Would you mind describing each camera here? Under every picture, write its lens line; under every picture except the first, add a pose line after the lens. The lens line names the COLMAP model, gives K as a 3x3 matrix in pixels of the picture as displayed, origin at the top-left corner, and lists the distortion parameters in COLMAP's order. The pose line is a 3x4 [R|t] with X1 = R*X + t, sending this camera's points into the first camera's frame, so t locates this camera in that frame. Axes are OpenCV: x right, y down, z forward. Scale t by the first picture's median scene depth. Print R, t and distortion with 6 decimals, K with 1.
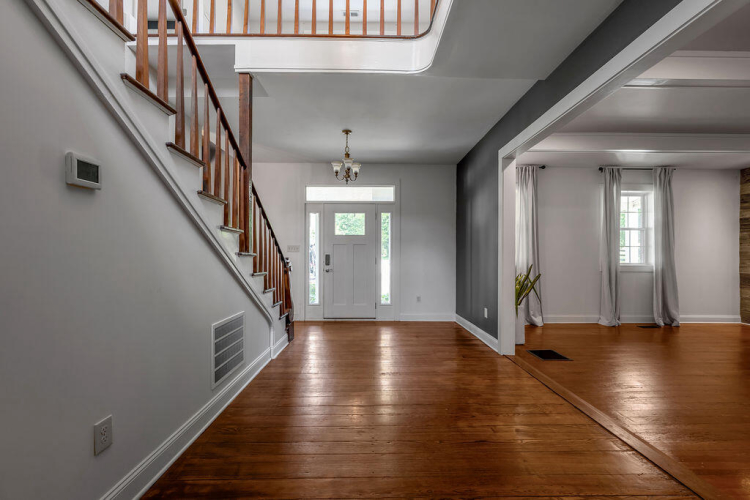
lens RADIAL K [[337.7, 0, 375.5], [0, 337.7, 254.2], [0, 0, 1]] dist [-0.001954, 0.000040]
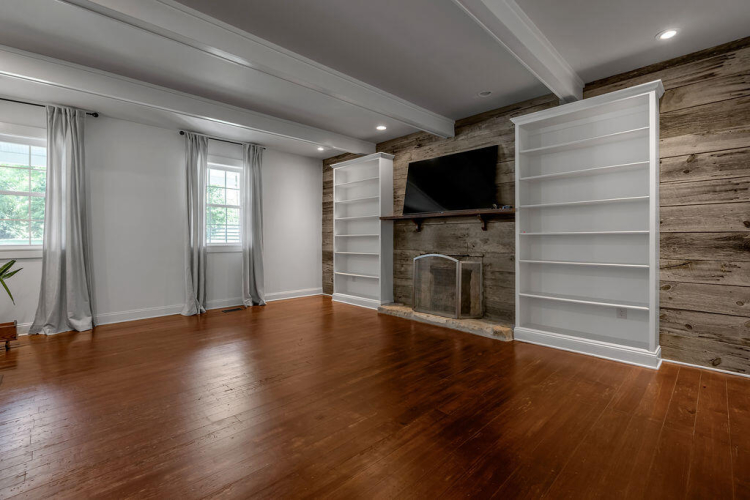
lens RADIAL K [[337.7, 0, 379.0], [0, 337.7, 245.7], [0, 0, 1]] dist [-0.001954, 0.000040]
pose [[0.730248, -0.019463, 0.682905, 0.448495], [-0.002131, 0.999524, 0.030766, 0.004524], [-0.683179, -0.023922, 0.729859, 0.030635]]
